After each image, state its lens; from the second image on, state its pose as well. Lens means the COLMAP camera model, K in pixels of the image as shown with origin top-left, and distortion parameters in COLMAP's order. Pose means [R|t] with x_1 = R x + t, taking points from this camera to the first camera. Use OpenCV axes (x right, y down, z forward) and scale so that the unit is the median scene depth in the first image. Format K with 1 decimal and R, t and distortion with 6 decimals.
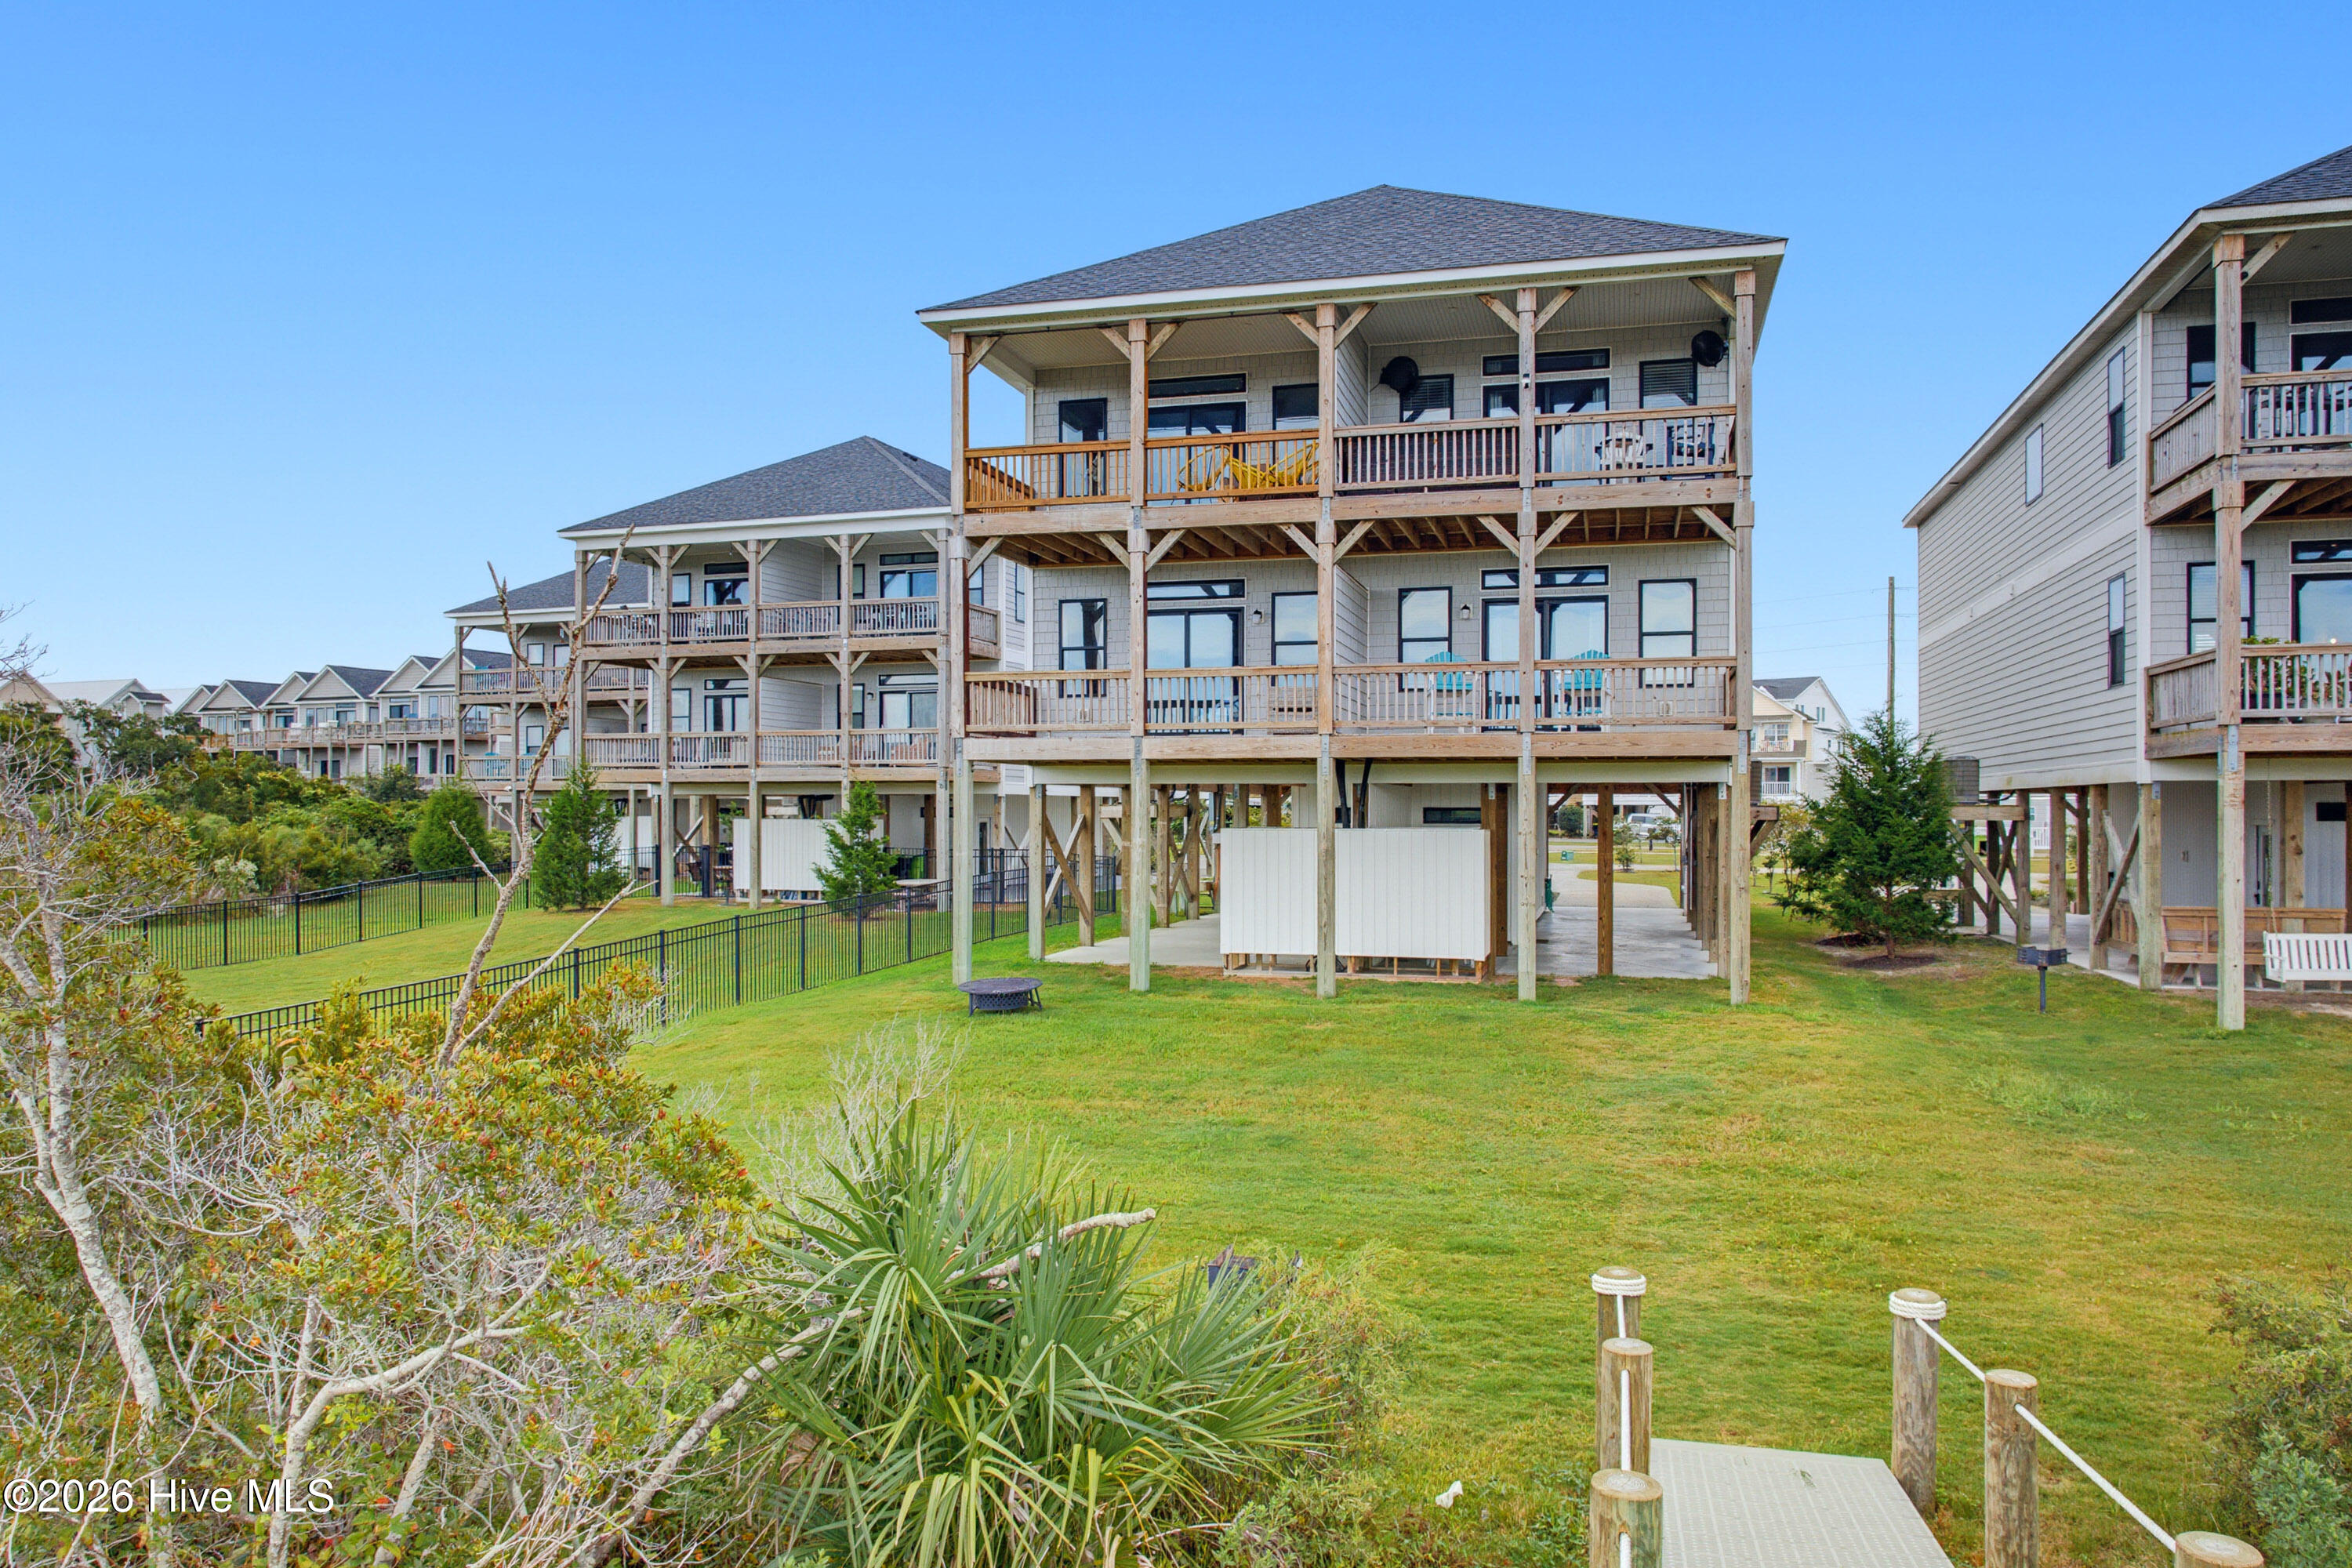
lens RADIAL K [[1648.6, 0, 1162.0], [0, 1648.6, 818.8], [0, 0, 1]] dist [-0.005838, -0.002718]
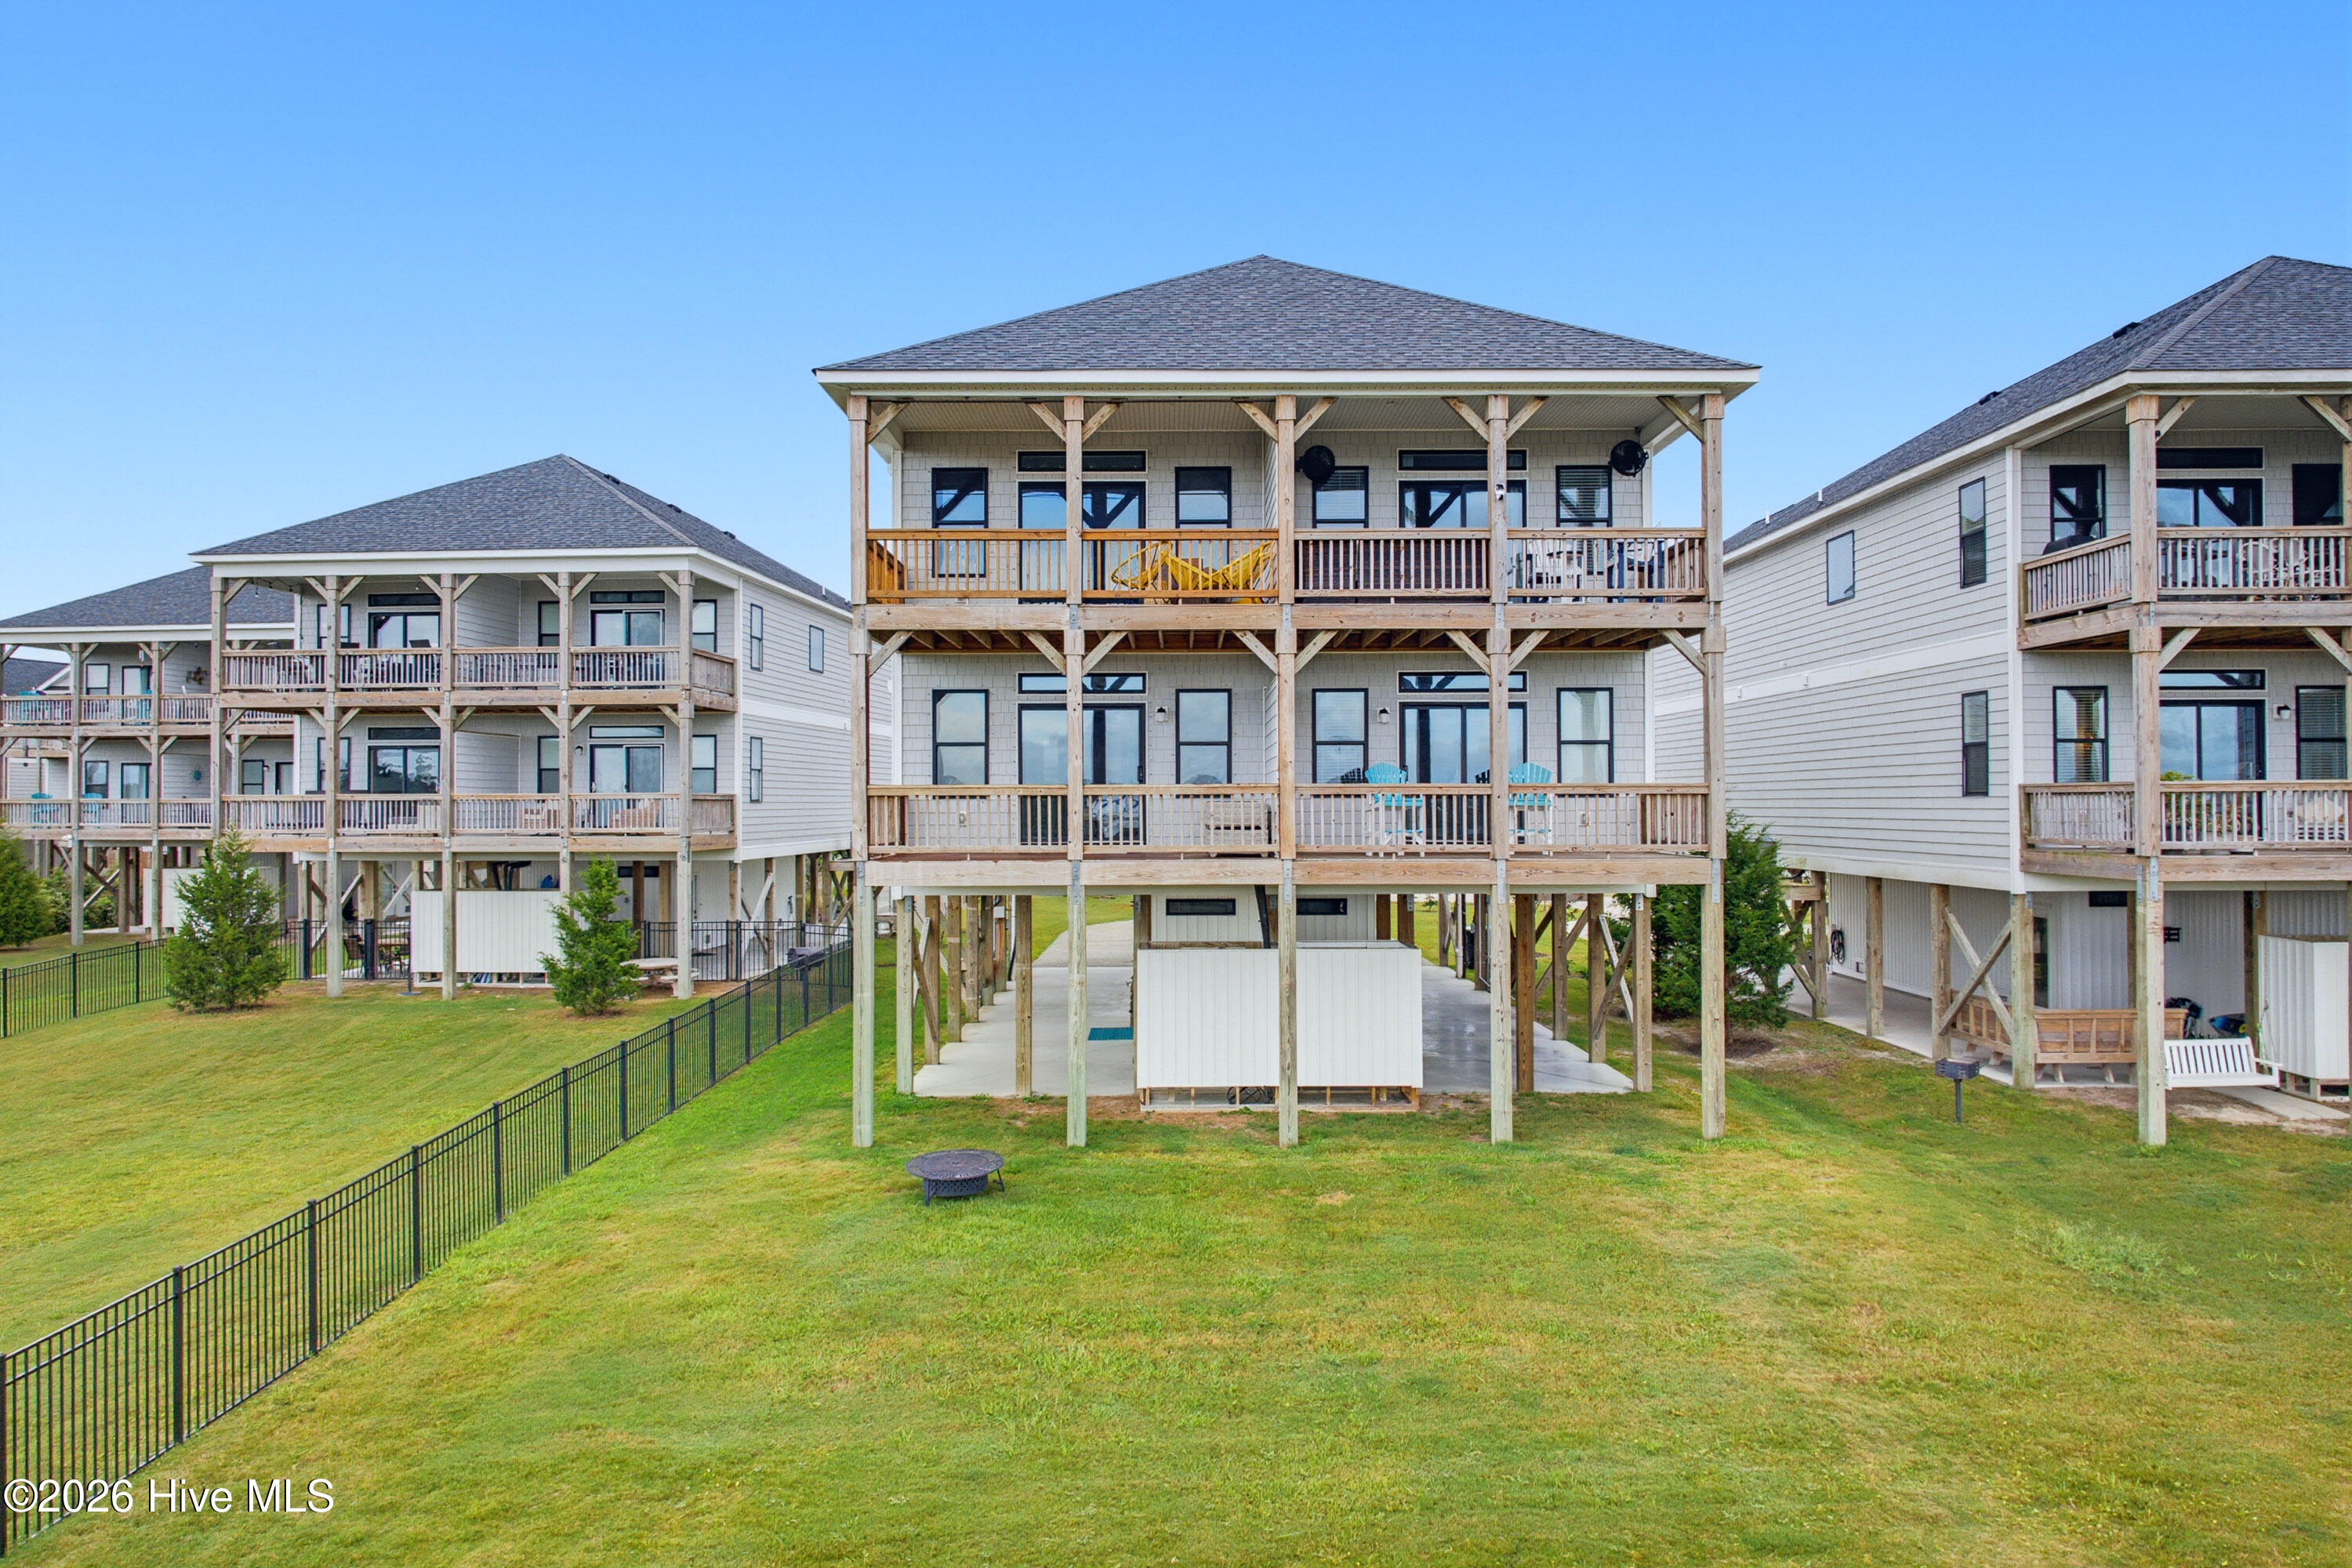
lens RADIAL K [[1635.2, 0, 1166.9], [0, 1635.2, 785.7], [0, 0, 1]] dist [-0.002812, -0.006082]
pose [[0.964277, -0.003399, 0.264875, -0.201841], [0.007336, 0.999877, -0.013873, -0.078332], [-0.264795, 0.015321, 0.964183, 0.130242]]
